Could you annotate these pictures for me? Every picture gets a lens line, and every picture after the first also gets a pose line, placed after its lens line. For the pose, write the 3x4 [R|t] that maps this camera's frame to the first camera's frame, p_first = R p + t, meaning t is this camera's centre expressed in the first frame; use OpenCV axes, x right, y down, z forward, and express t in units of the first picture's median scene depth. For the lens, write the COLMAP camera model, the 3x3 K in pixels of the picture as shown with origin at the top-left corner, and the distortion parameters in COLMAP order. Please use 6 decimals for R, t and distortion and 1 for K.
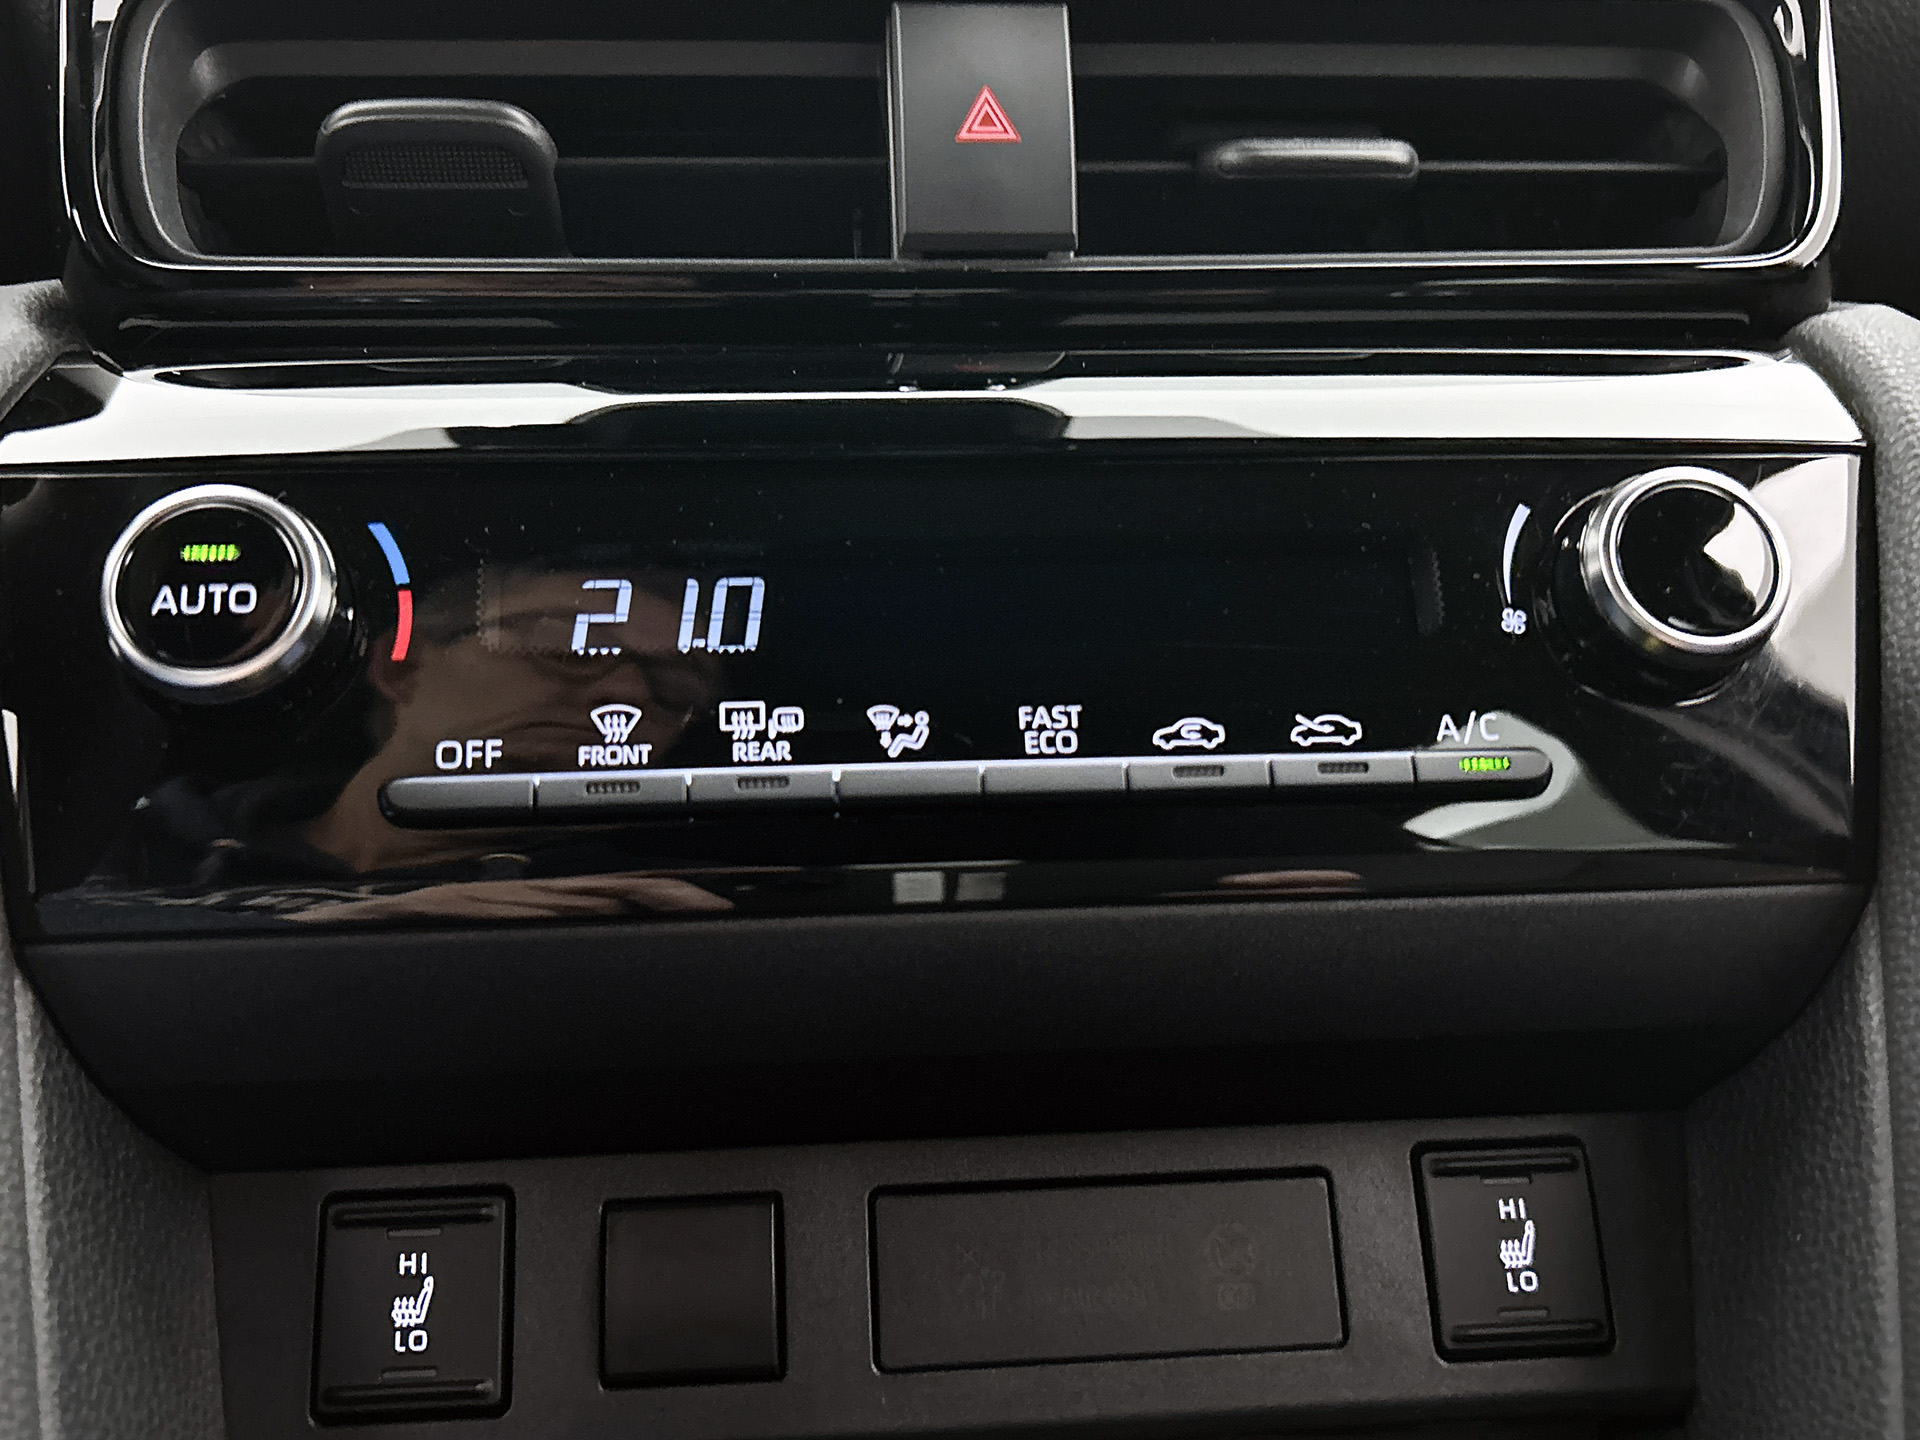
lens RADIAL K [[1777.2, 0, 960.0], [0, 1777.2, 720.0], [0, 0, 1]] dist [0.014706, -0.014206]
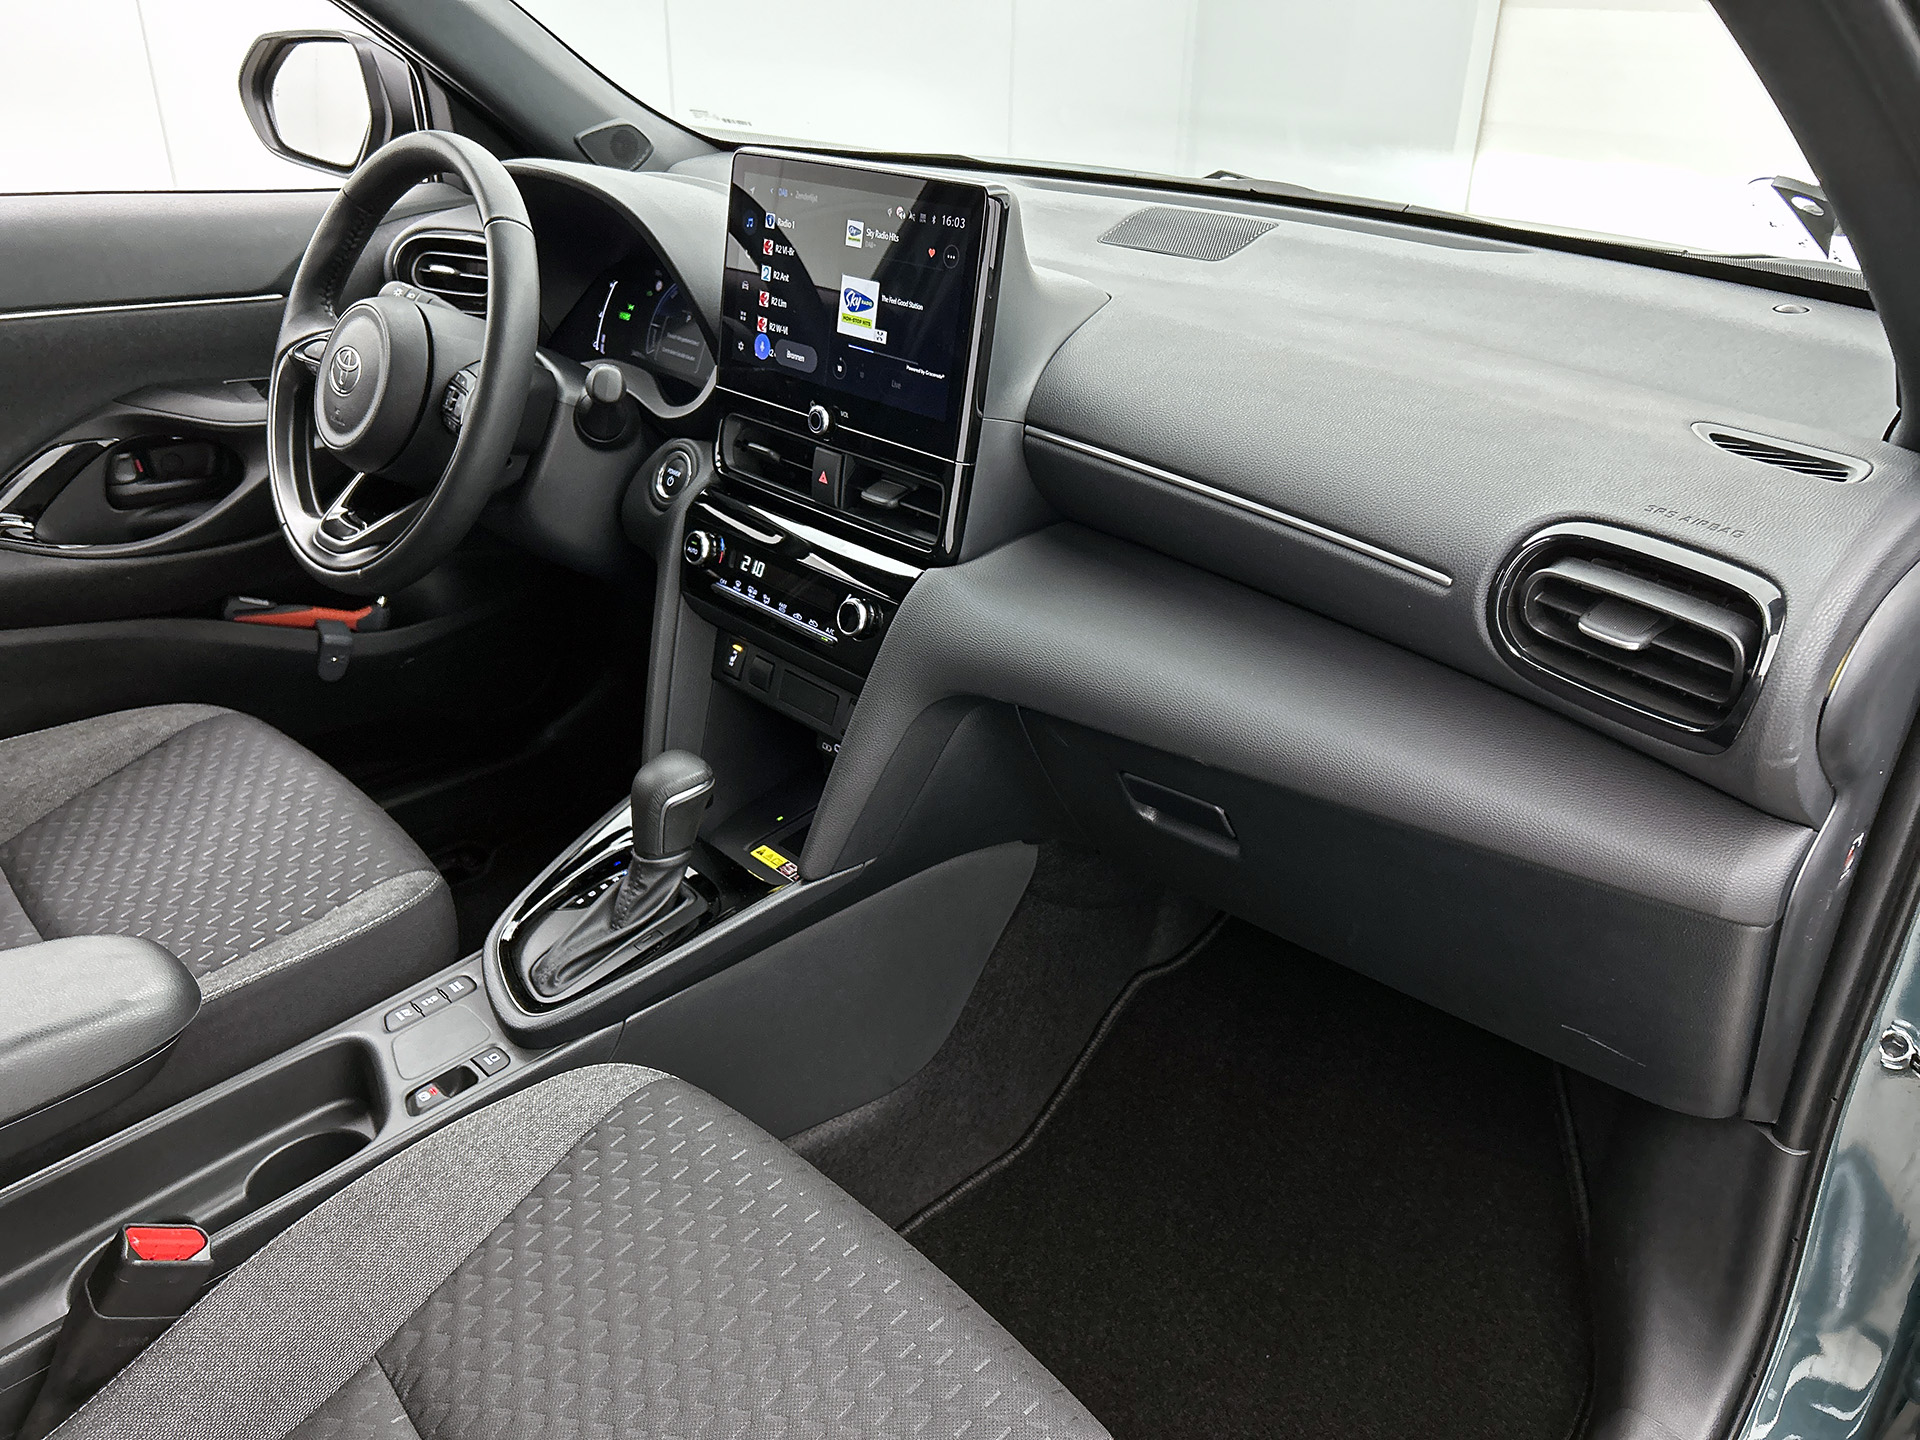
lens RADIAL K [[1448.4, 0, 953.0], [0, 1448.4, 709.3], [0, 0, 1]] dist [0.071608, -0.098027]
pose [[0.636557, 0.374257, -0.674334, 3.723784], [-0.067916, 0.898168, 0.434375, -1.790611], [0.768233, -0.230707, 0.597153, -1.479804]]
